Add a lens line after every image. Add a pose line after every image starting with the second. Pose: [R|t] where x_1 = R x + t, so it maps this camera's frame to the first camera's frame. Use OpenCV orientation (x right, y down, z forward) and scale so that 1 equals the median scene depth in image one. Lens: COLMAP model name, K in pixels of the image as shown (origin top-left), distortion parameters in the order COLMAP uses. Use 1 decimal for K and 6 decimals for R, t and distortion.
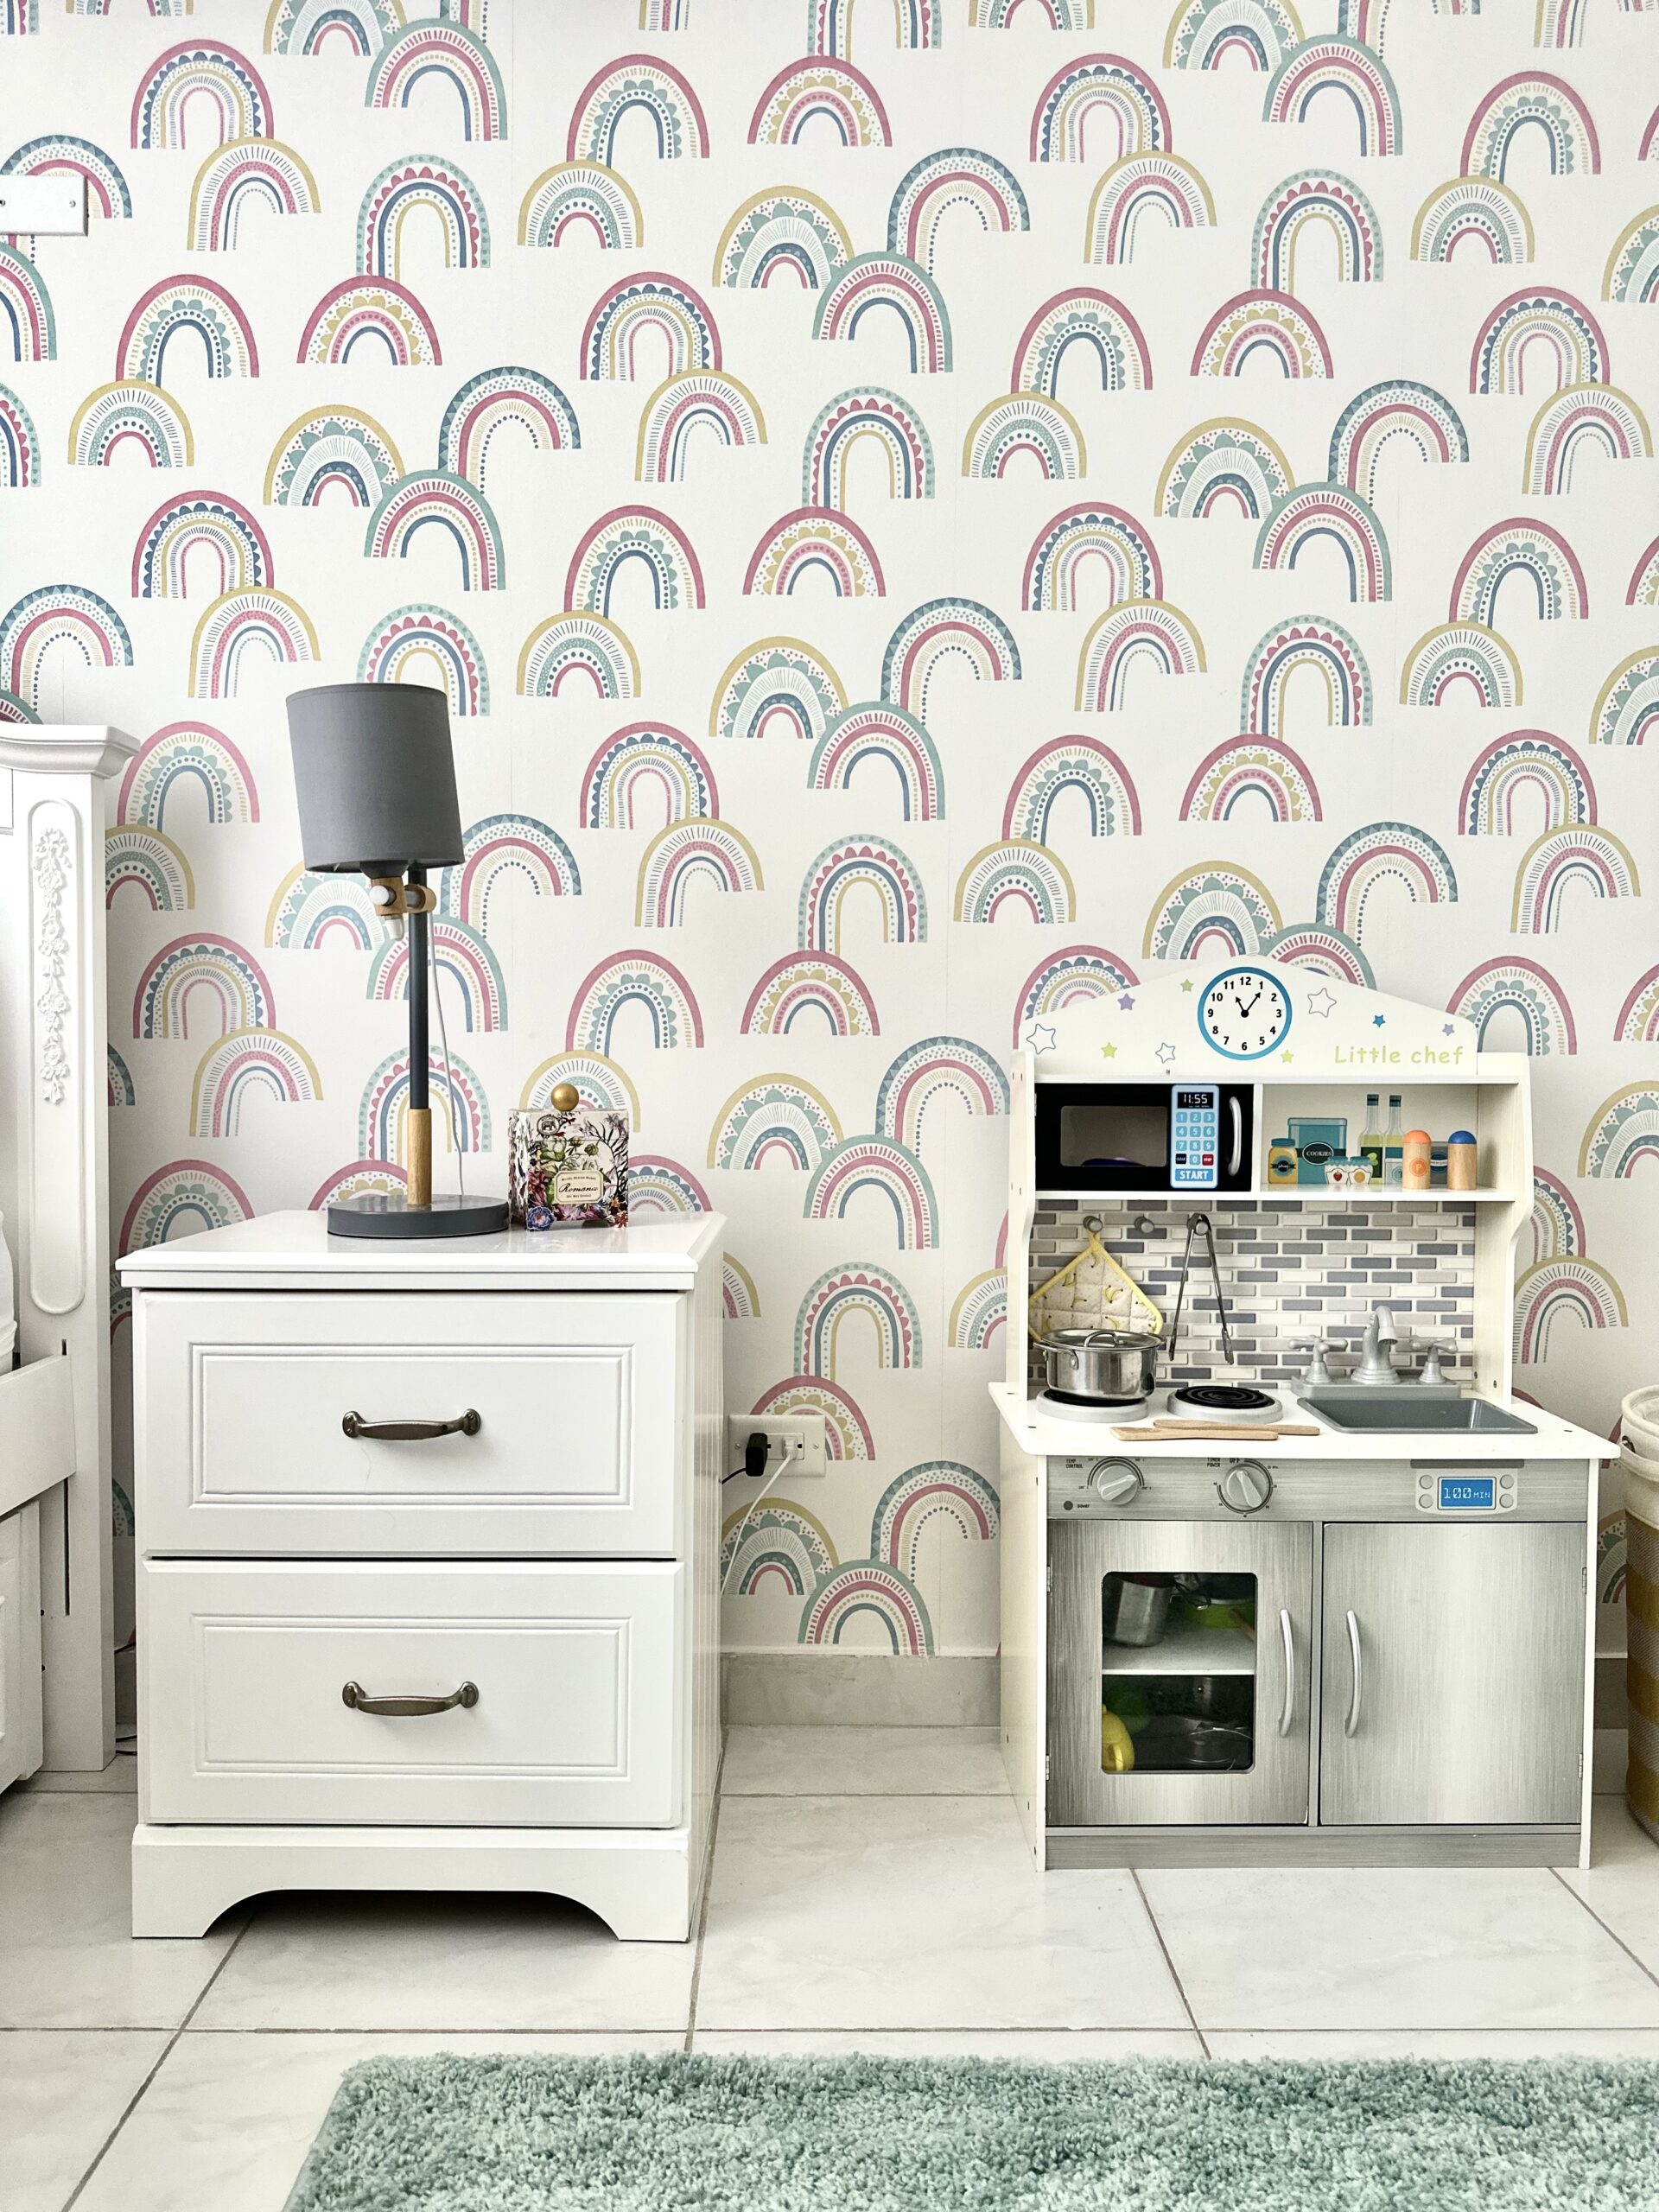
lens RADIAL K [[1572.3, 0, 823.5], [0, 1572.3, 1107.5], [0, 0, 1]] dist [0.043379, -0.038867]
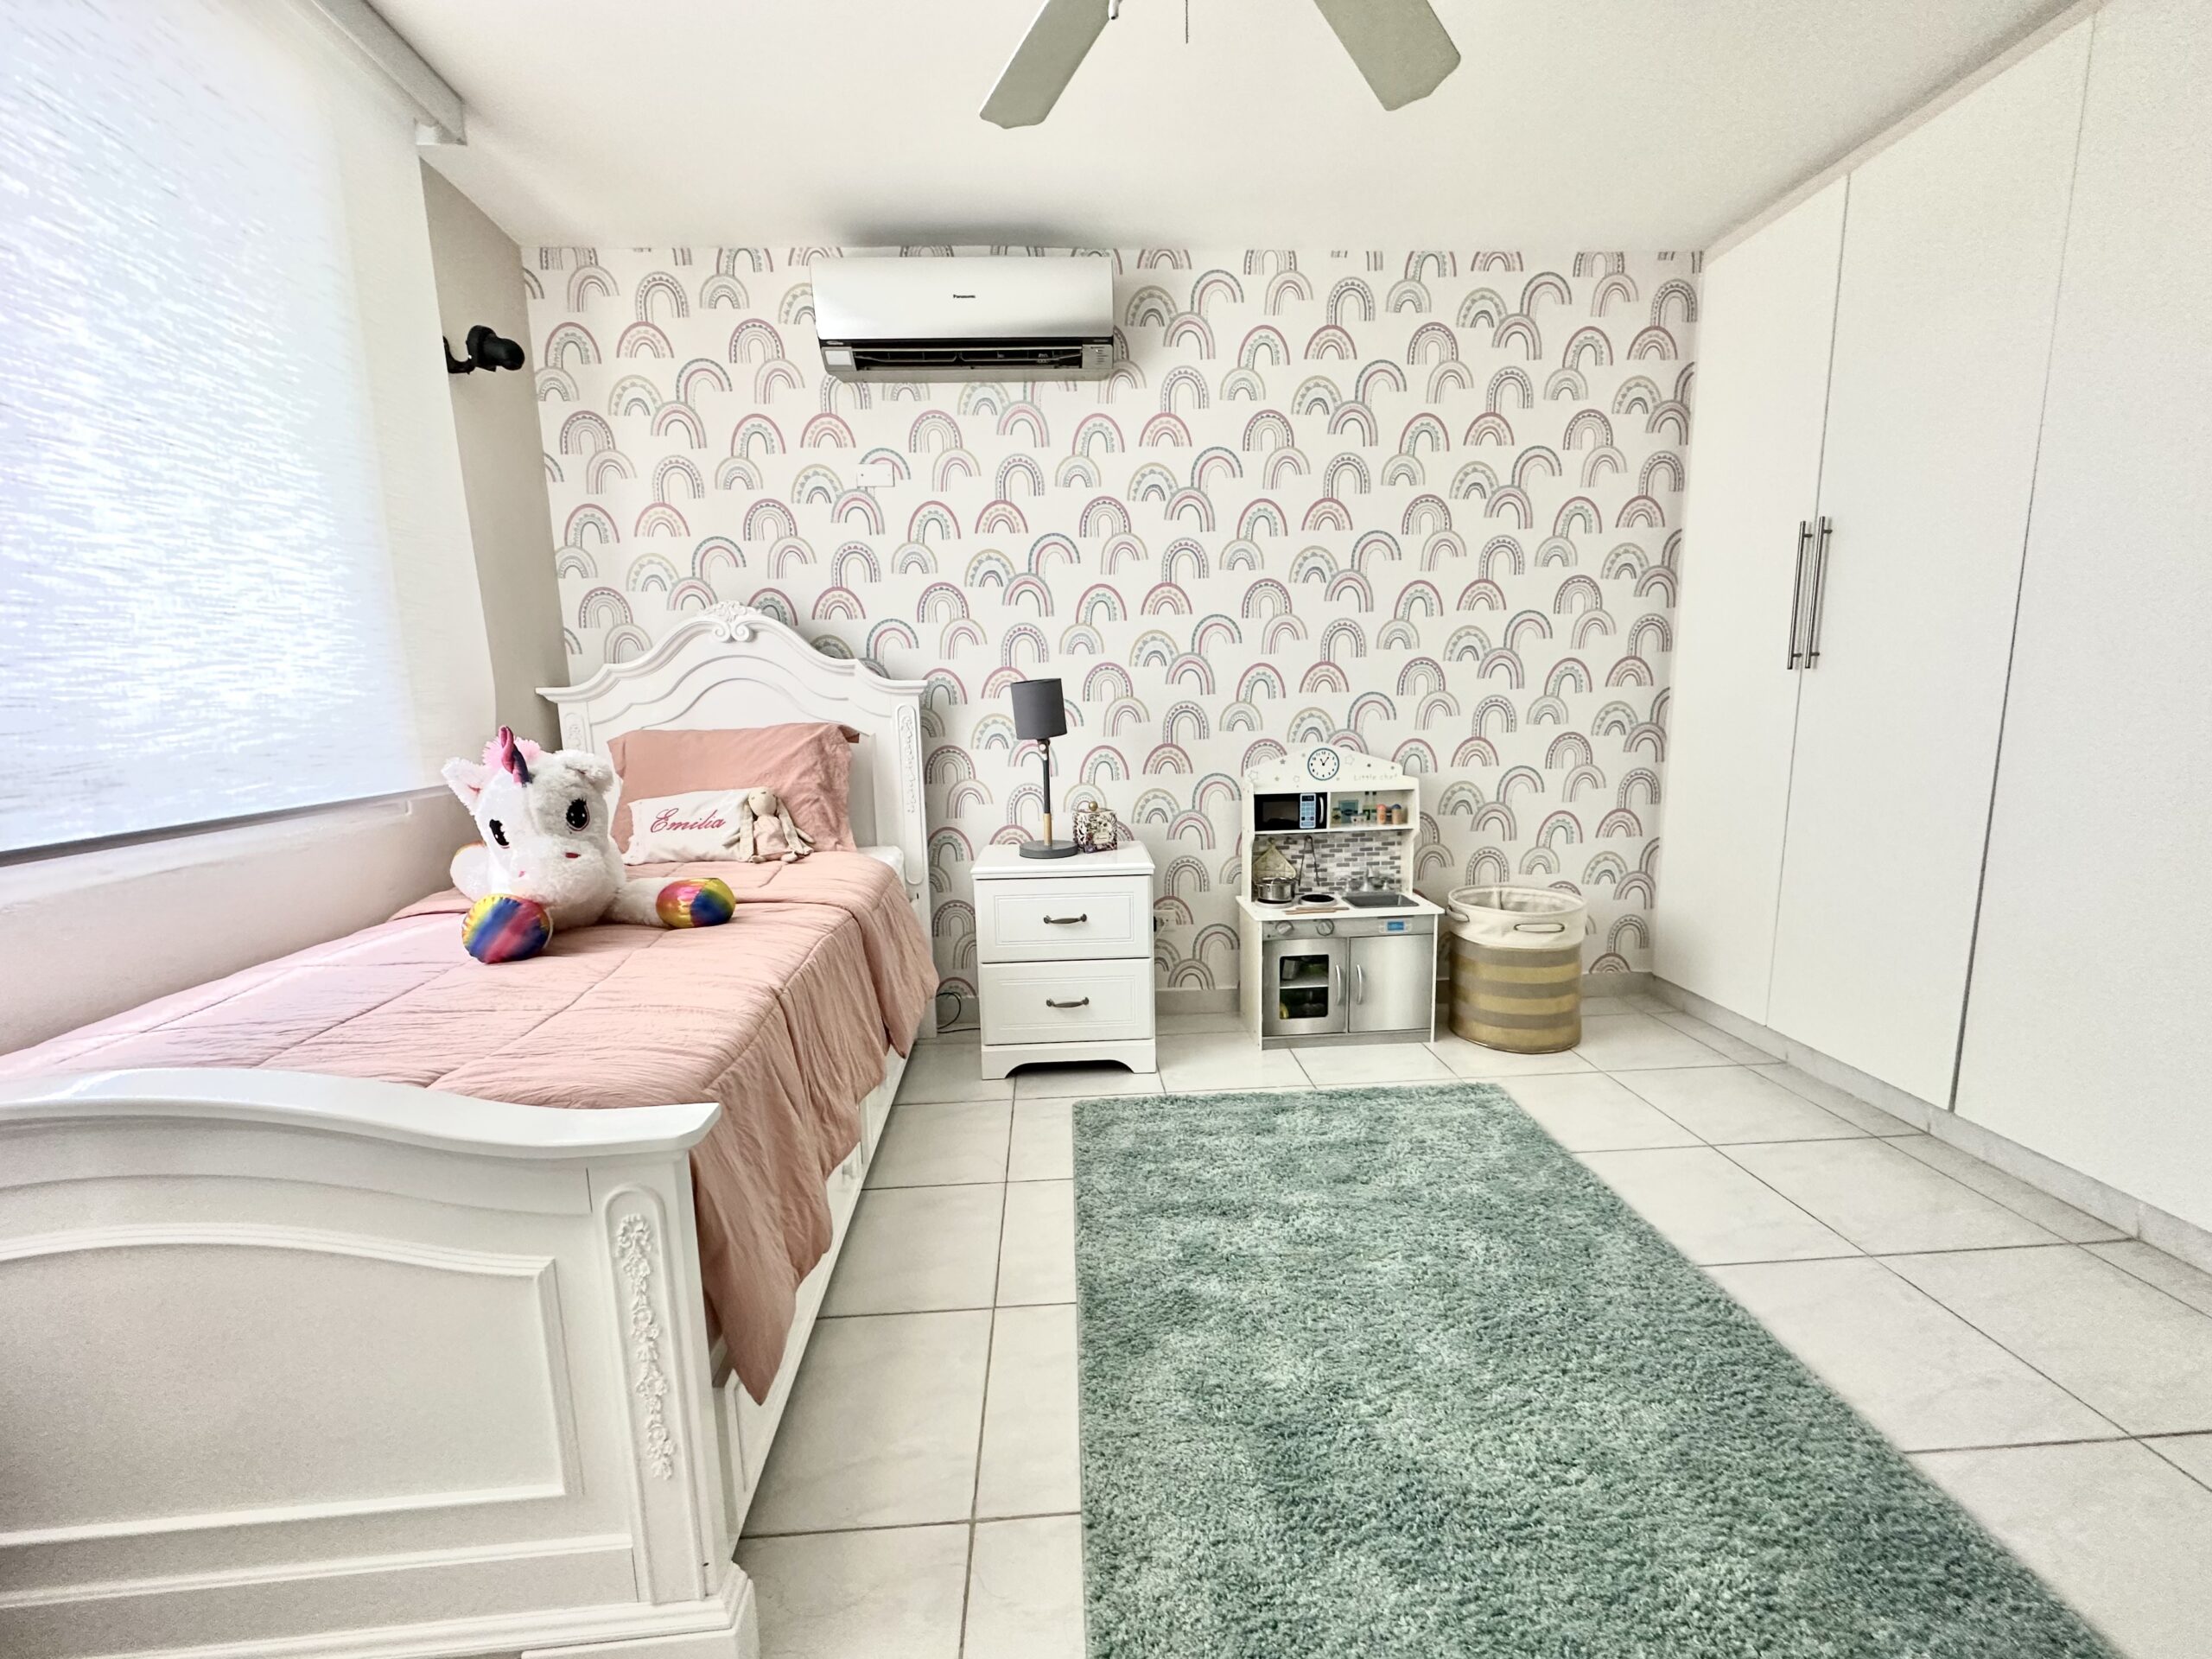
lens RADIAL K [[885.1, 0, 1099.7], [0, 885.1, 823.4], [0, 0, 1]] dist [-0.003113, 0.000039]
pose [[0.998276, -0.035938, 0.046400, -0.220797], [0.030545, 0.993224, 0.112130, -0.150090], [-0.050116, -0.110519, 0.992610, -0.596617]]
